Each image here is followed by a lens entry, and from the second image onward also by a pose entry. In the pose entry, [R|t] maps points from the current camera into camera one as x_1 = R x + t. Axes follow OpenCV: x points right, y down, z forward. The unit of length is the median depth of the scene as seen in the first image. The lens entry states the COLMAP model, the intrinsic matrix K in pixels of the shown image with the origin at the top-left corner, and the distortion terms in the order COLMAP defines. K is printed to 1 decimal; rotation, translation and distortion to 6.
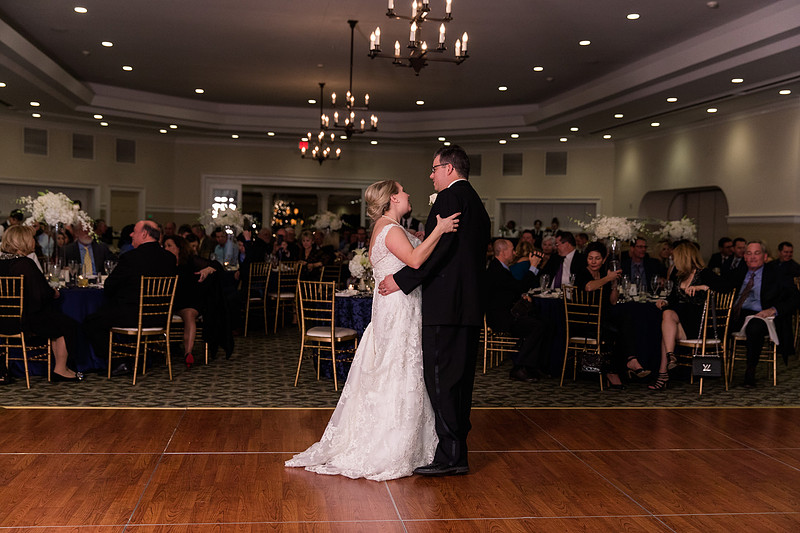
lens RADIAL K [[883.1, 0, 399.7], [0, 883.1, 268.9], [0, 0, 1]] dist [0.029025, 0.000000]
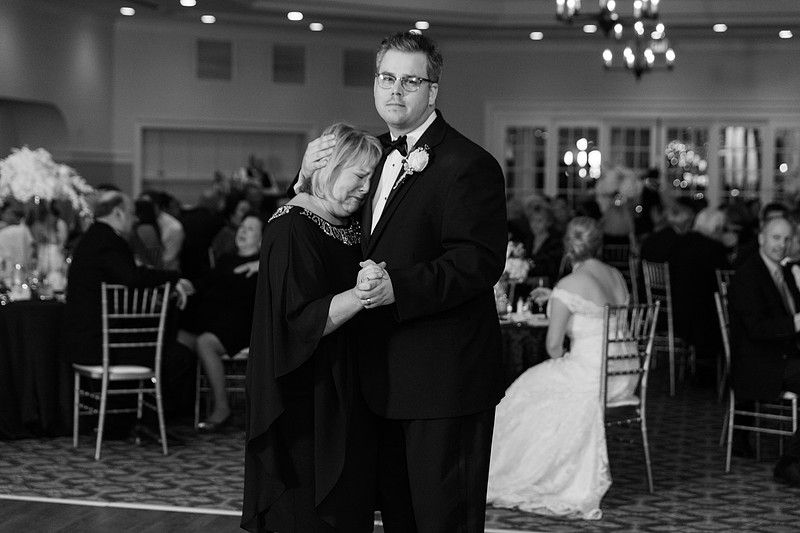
lens RADIAL K [[1621.9, 0, 400.3], [0, 1621.9, 265.1], [0, 0, 1]] dist [0.095726, 0.000000]
pose [[0.925837, 0.007554, -0.377848, 0.292543], [-0.008543, 0.999963, -0.000939, -0.004796], [0.377827, 0.004098, 0.925867, 0.026031]]
